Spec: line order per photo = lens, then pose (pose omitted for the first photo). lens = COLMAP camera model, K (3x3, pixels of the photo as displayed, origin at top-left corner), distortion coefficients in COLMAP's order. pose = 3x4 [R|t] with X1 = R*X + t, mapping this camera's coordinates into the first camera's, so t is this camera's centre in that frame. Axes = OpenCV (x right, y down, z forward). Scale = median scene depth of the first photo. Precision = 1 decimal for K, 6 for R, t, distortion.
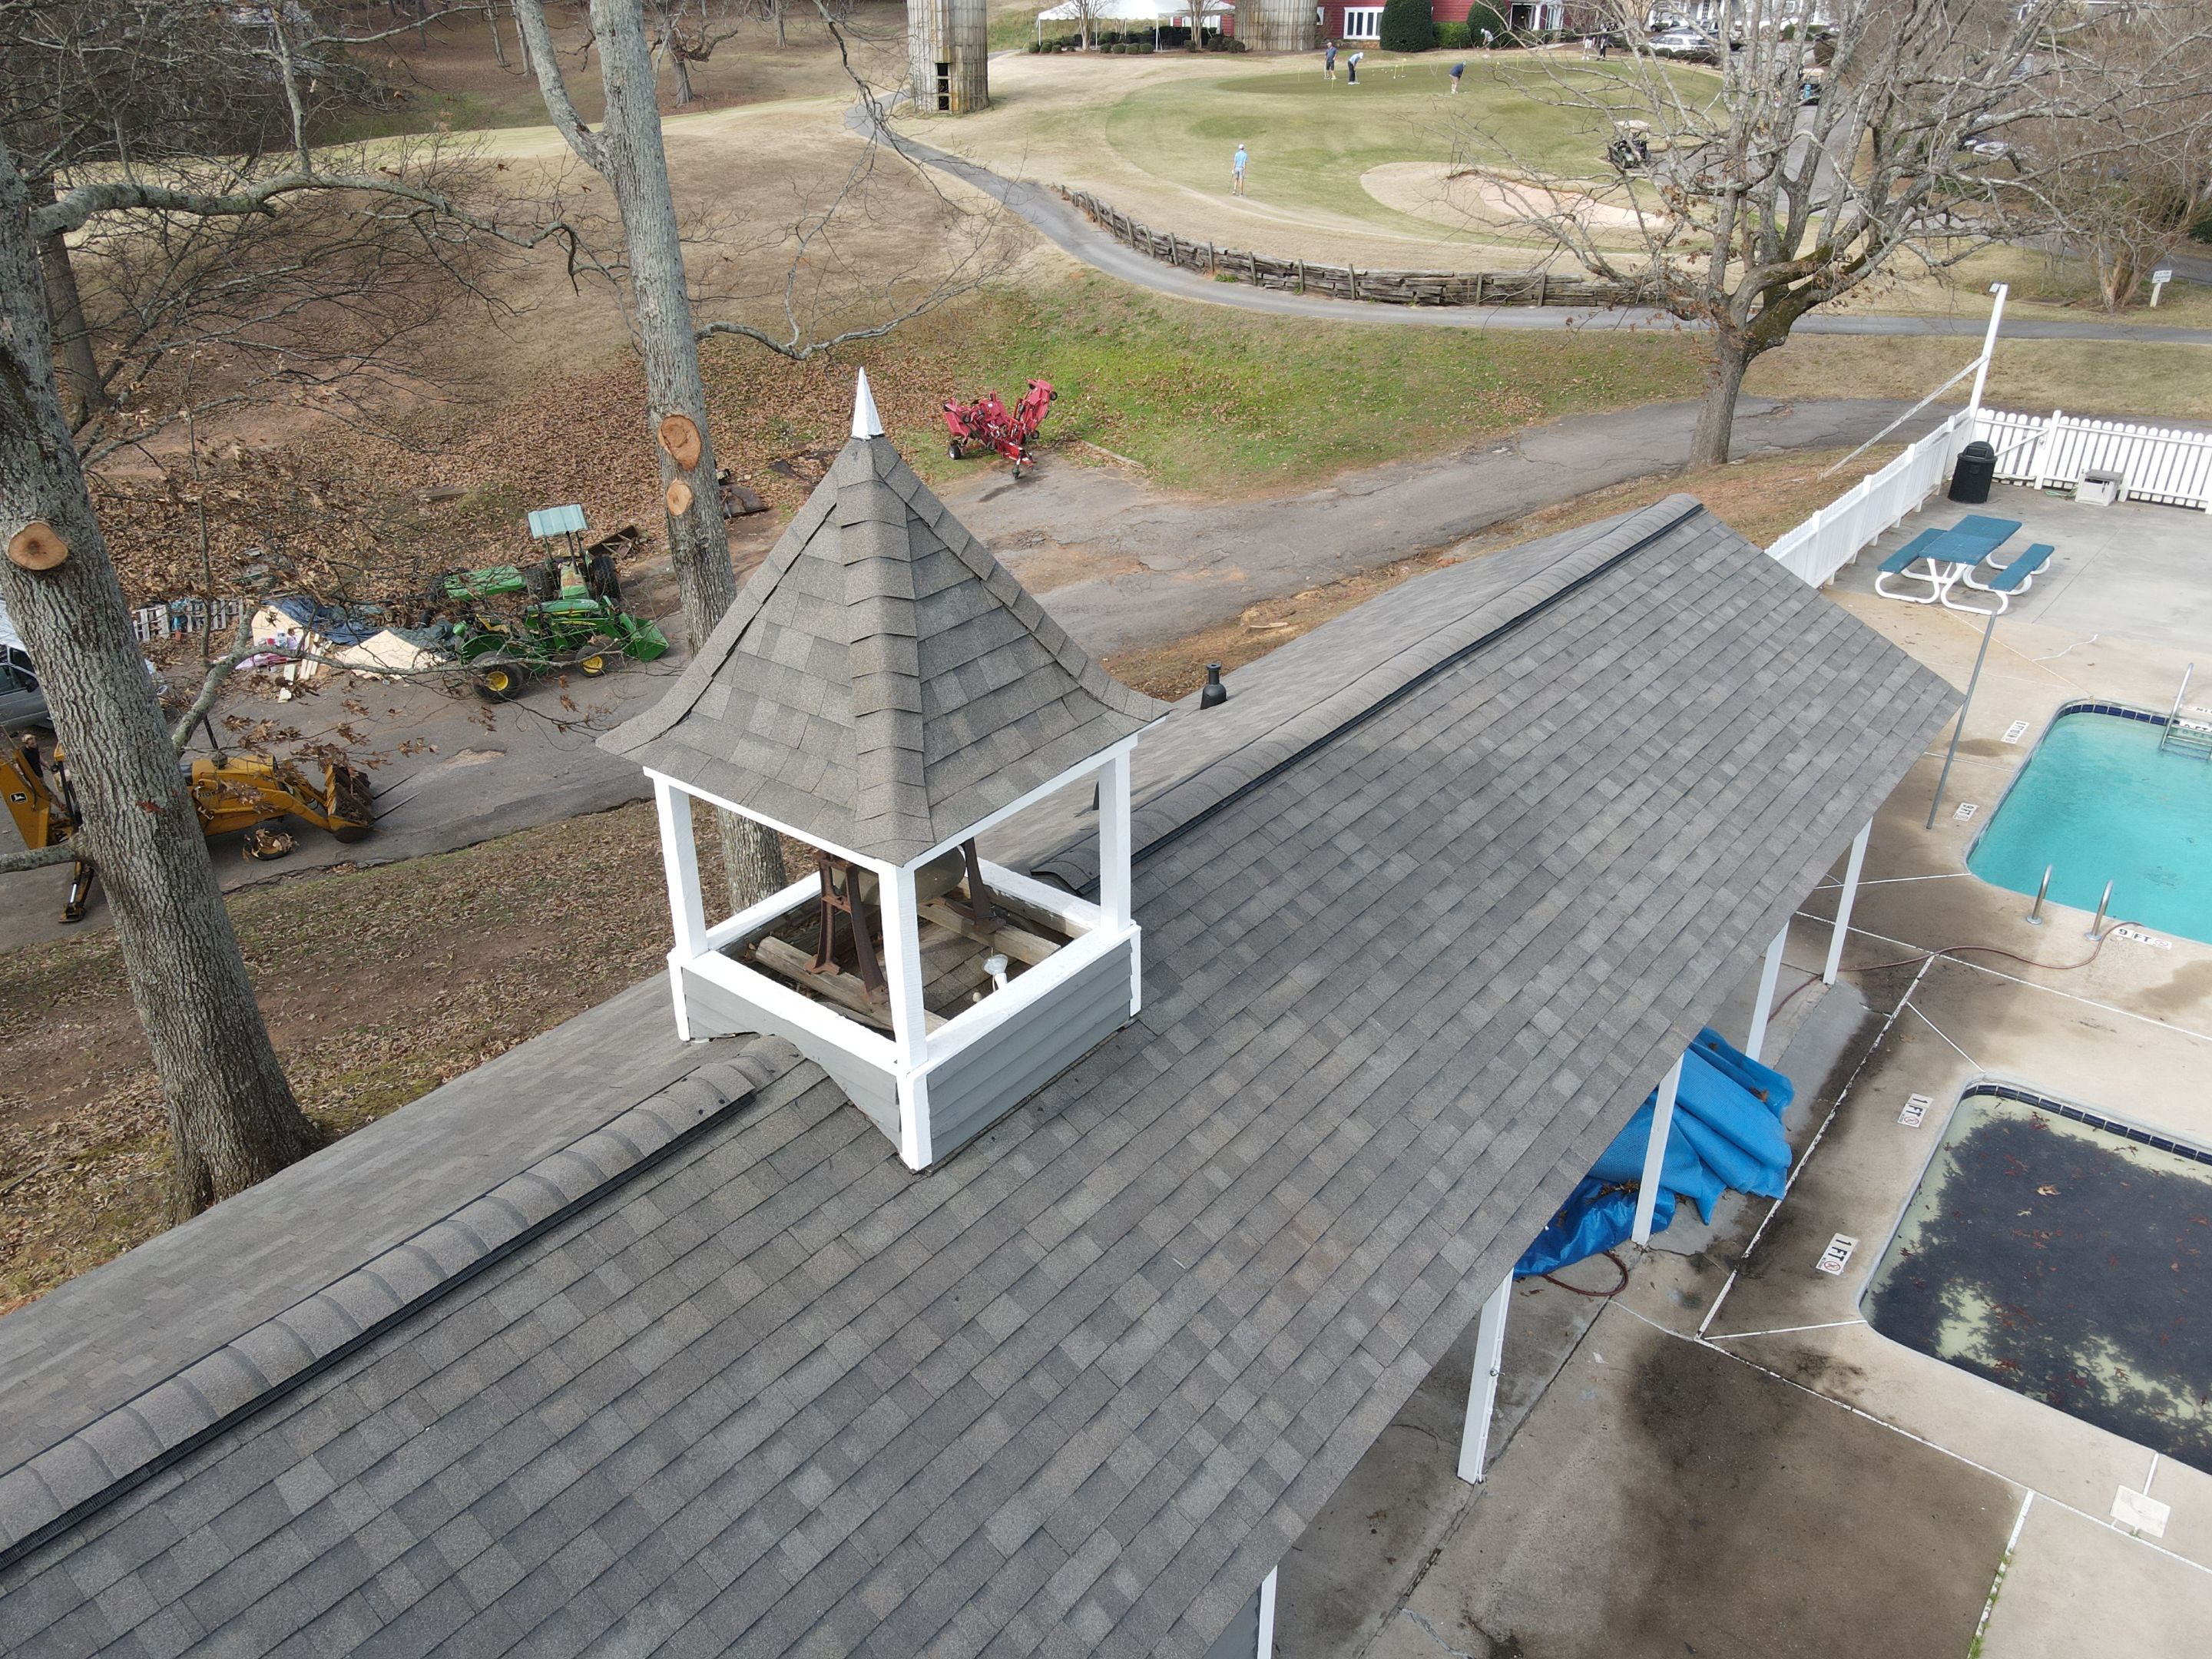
lens RADIAL K [[1601.3, 0, 1107.0], [0, 1601.3, 834.5], [0, 0, 1]] dist [0.017251, -0.007247]
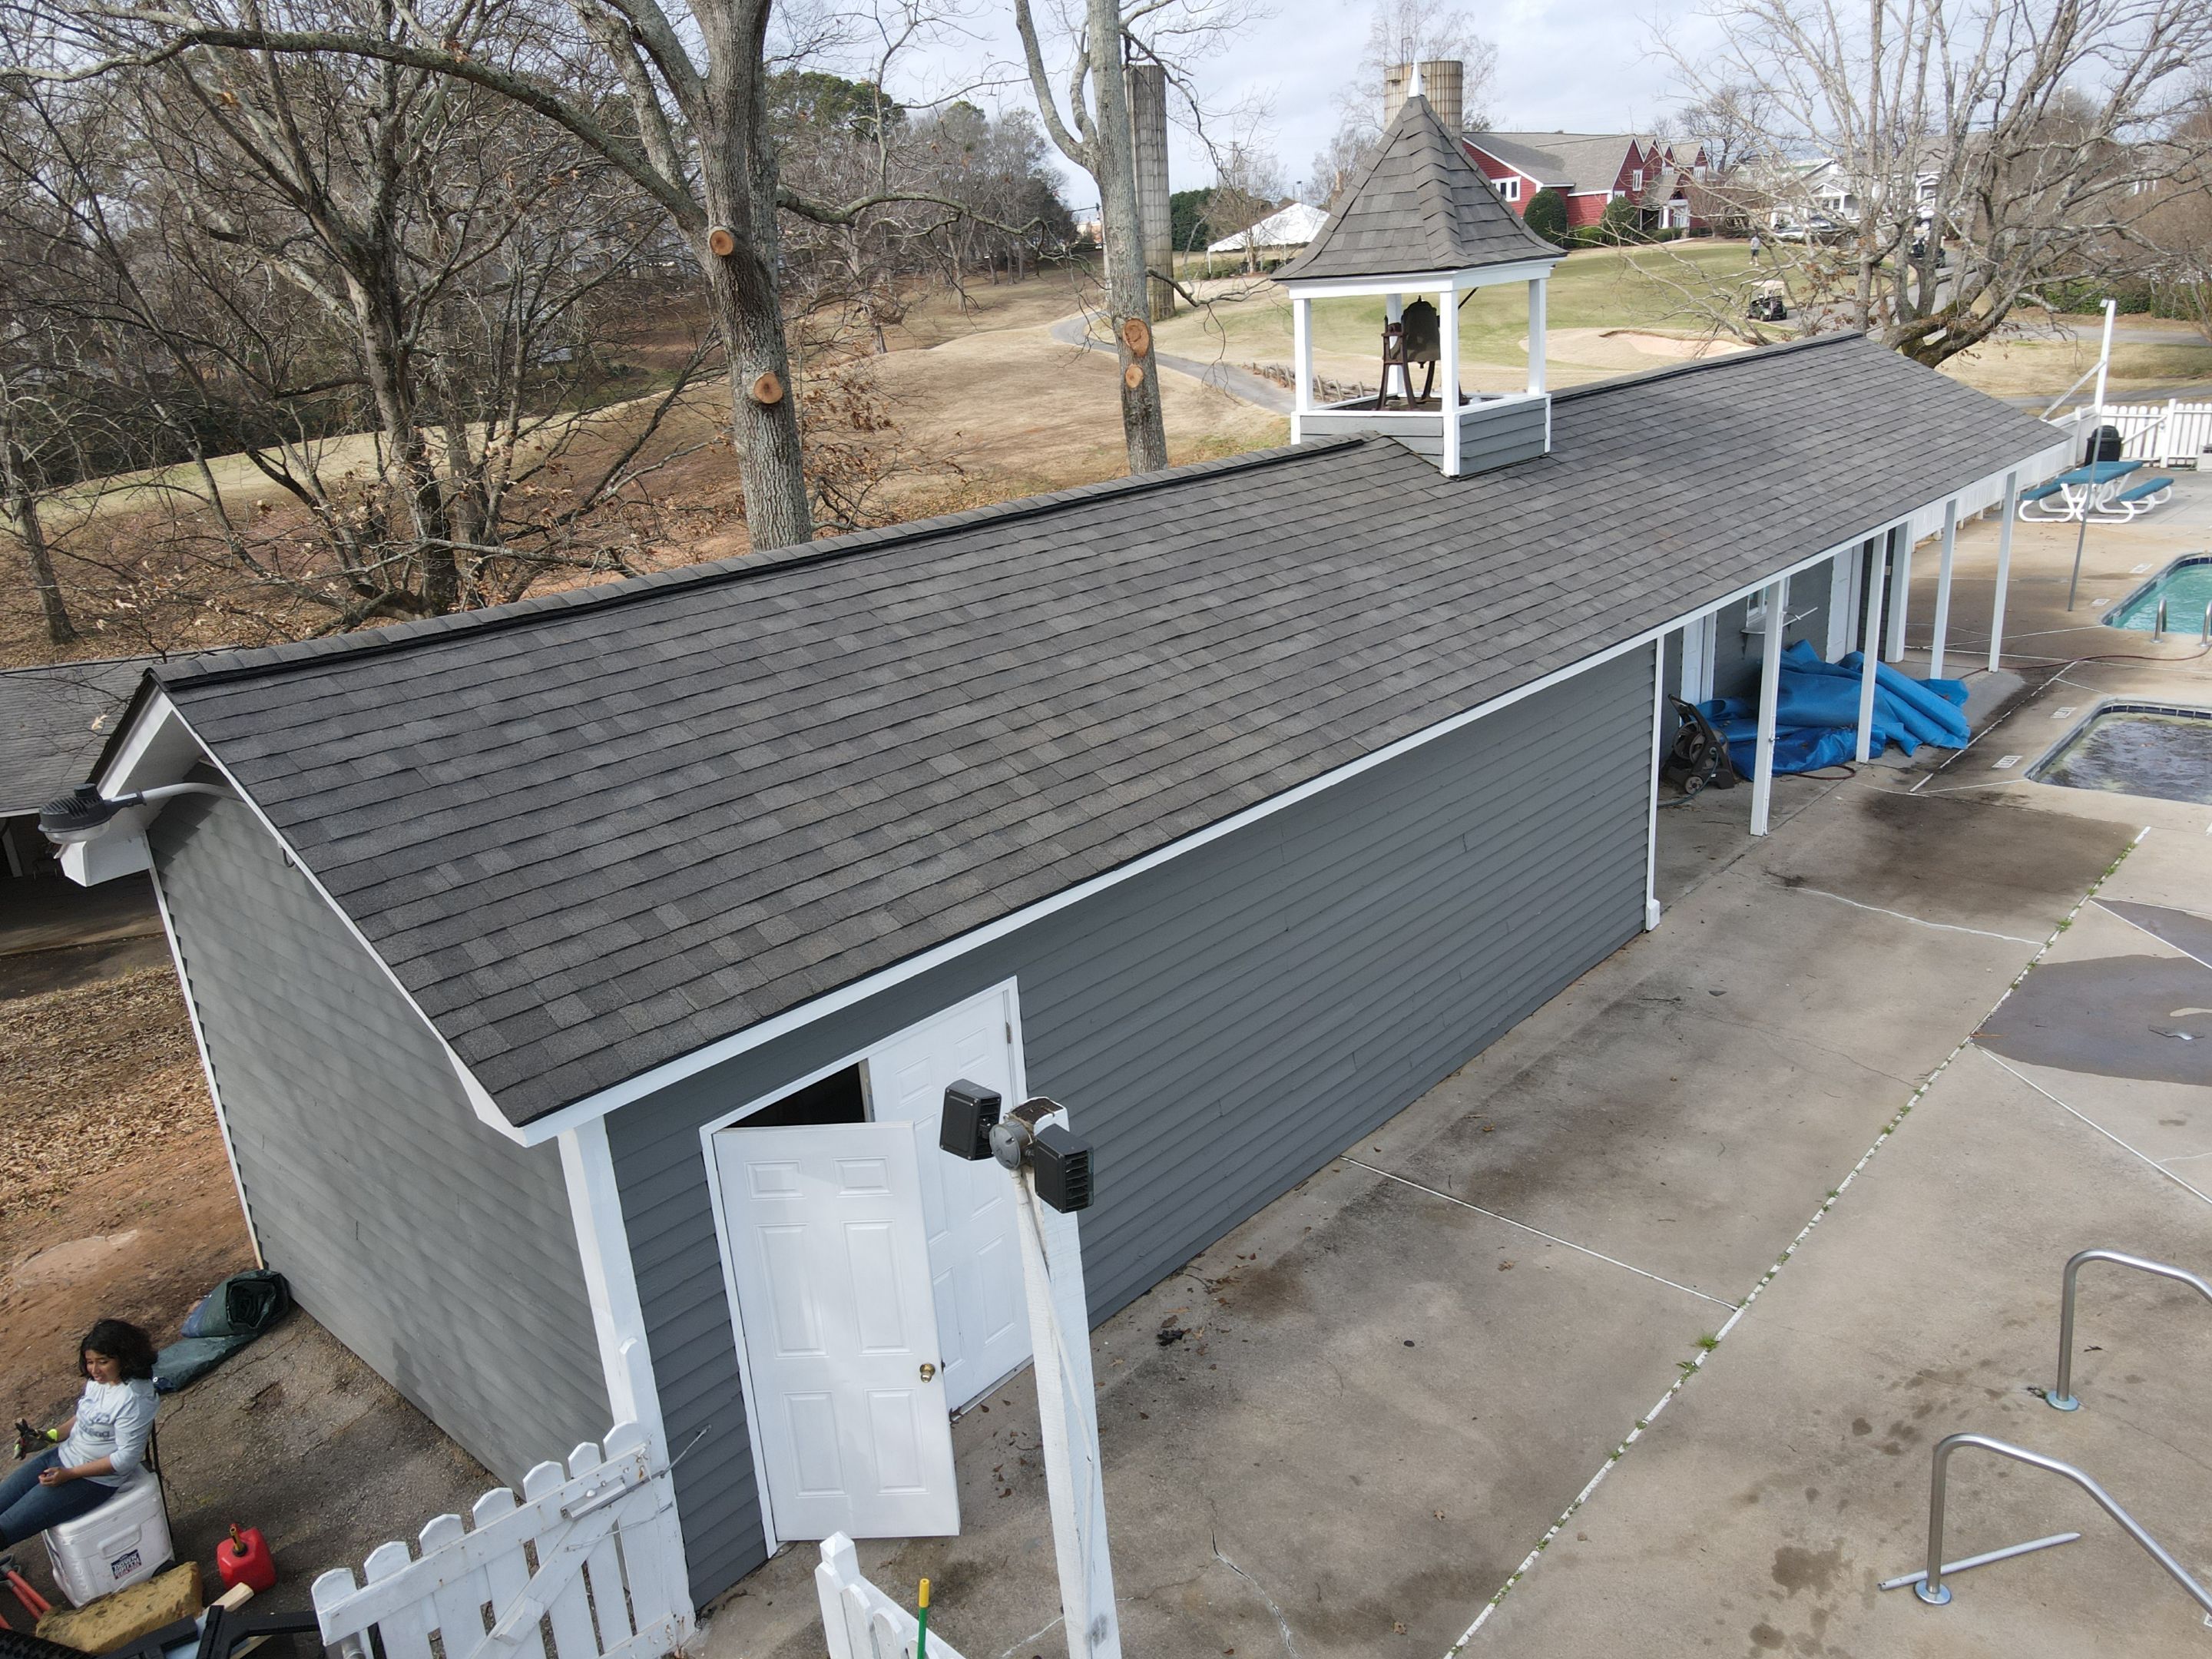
lens RADIAL K [[1601.3, 0, 1102.3], [0, 1601.3, 820.8], [0, 0, 1]] dist [0.017251, -0.007247]
pose [[0.994523, -0.037060, -0.097727, -0.162371], [0.021906, 0.988167, -0.151812, 0.401971], [0.102197, 0.148840, 0.983566, -0.375273]]
